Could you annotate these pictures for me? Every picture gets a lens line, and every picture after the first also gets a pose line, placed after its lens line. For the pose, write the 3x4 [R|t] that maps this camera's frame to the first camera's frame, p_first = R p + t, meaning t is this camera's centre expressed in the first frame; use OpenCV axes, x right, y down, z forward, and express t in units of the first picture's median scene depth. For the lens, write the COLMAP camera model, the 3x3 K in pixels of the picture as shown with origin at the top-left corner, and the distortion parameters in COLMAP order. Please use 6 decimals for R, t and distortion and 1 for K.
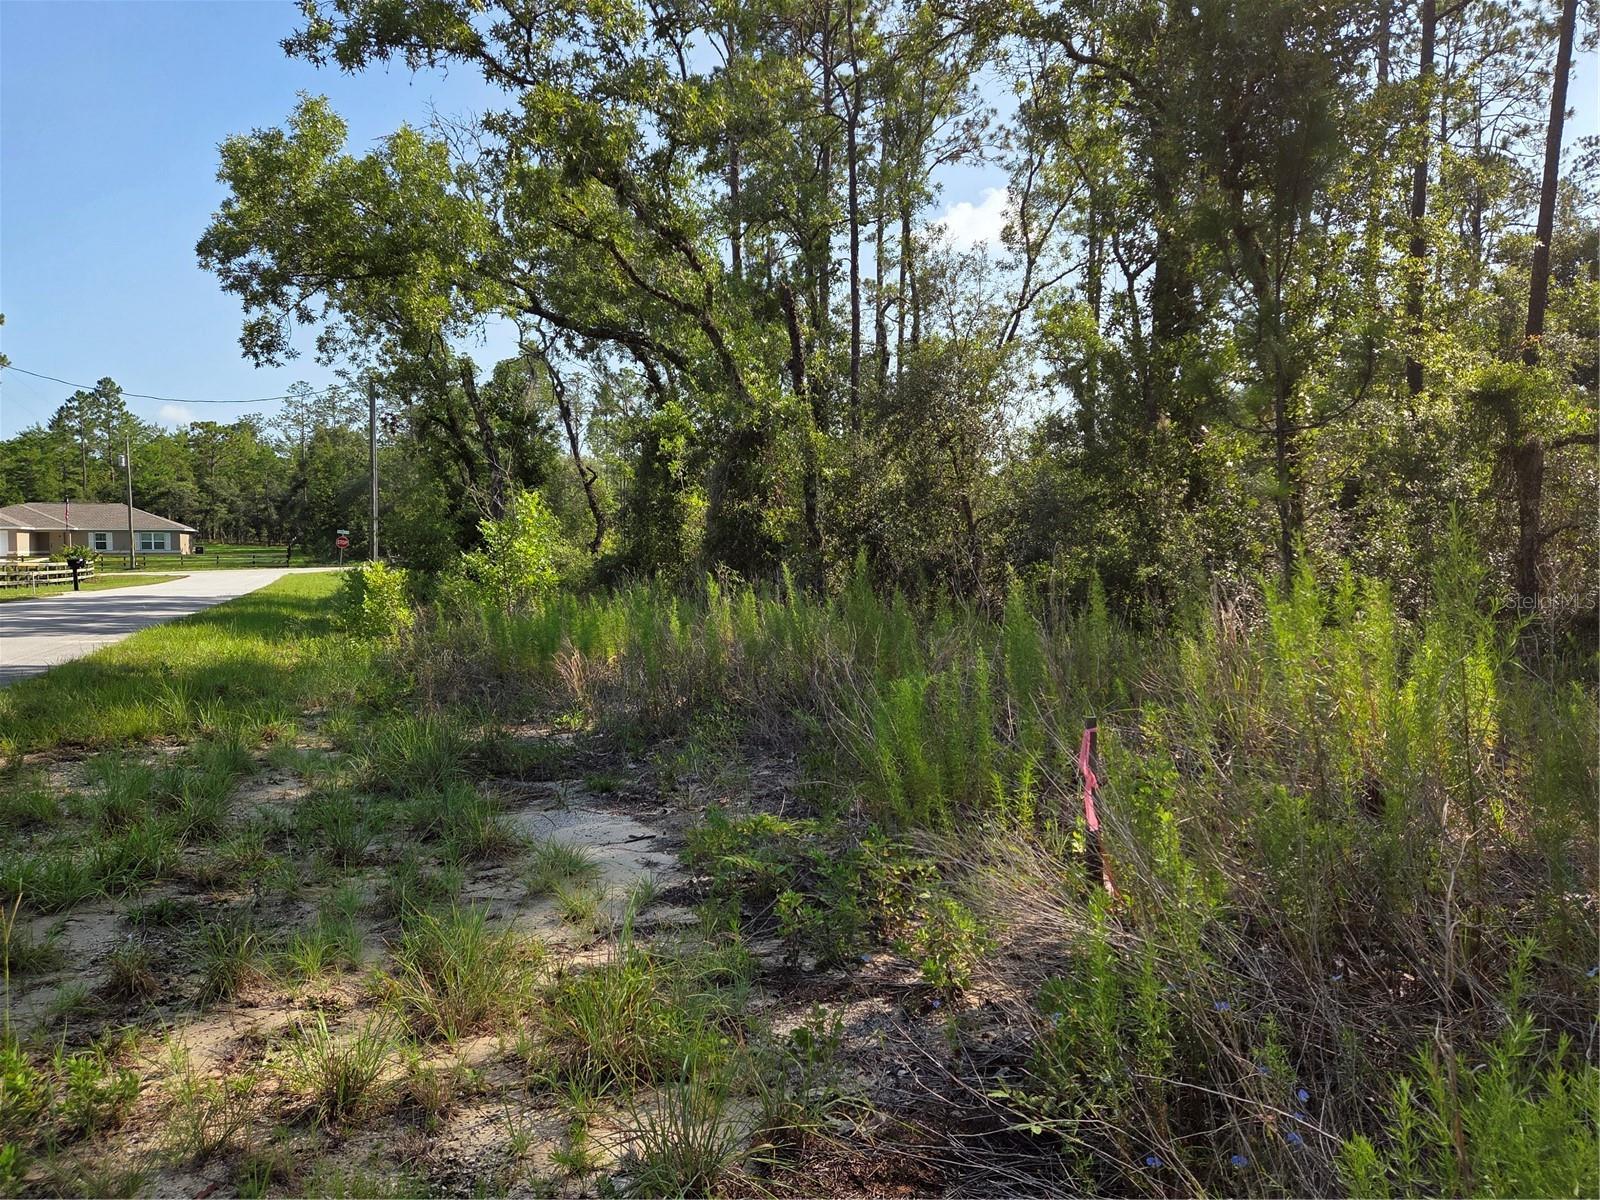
lens RADIAL K [[1111.2, 0, 837.4], [0, 1111.2, 606.9], [0, 0, 1]] dist [0.080391, -0.065172]
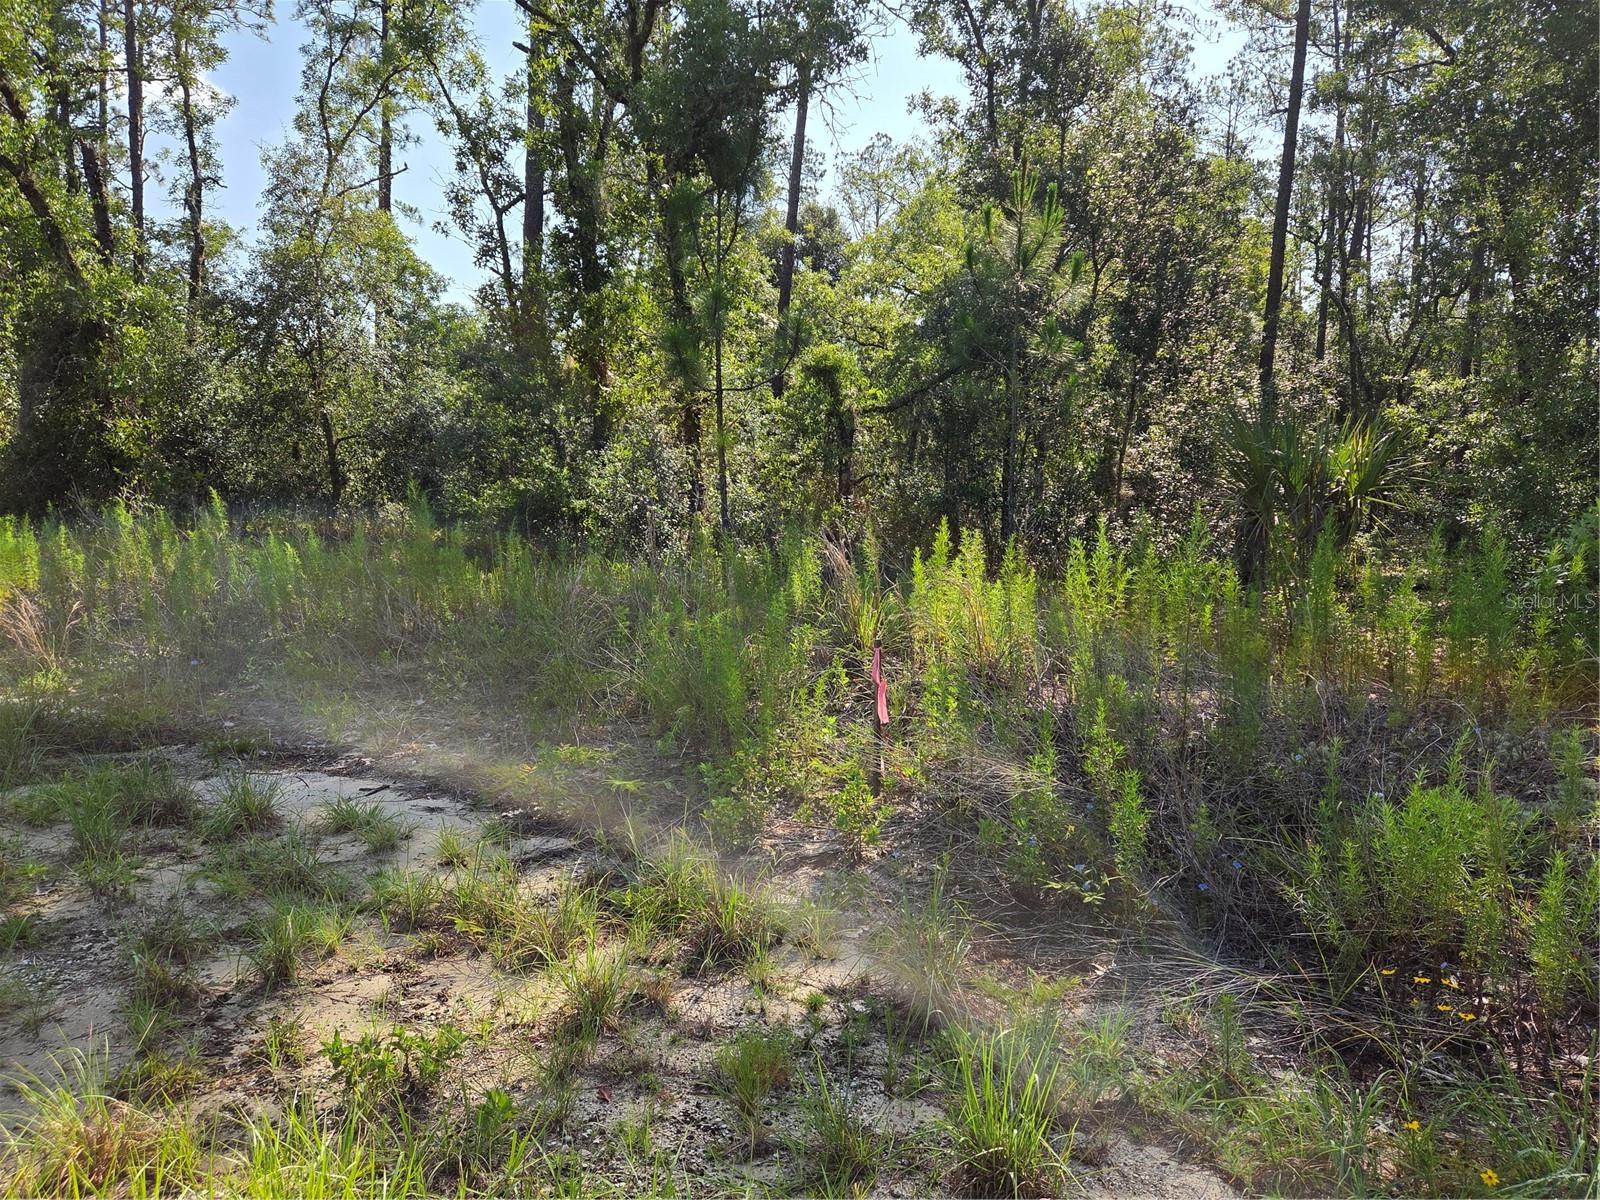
lens RADIAL K [[1111.2, 0, 792.6], [0, 1111.2, 577.0], [0, 0, 1]] dist [0.080391, -0.065172]
pose [[0.807105, -0.024589, 0.589896, -0.137721], [-0.003159, 0.998938, 0.045962, -0.007625], [-0.590399, -0.038960, 0.806170, -0.000848]]
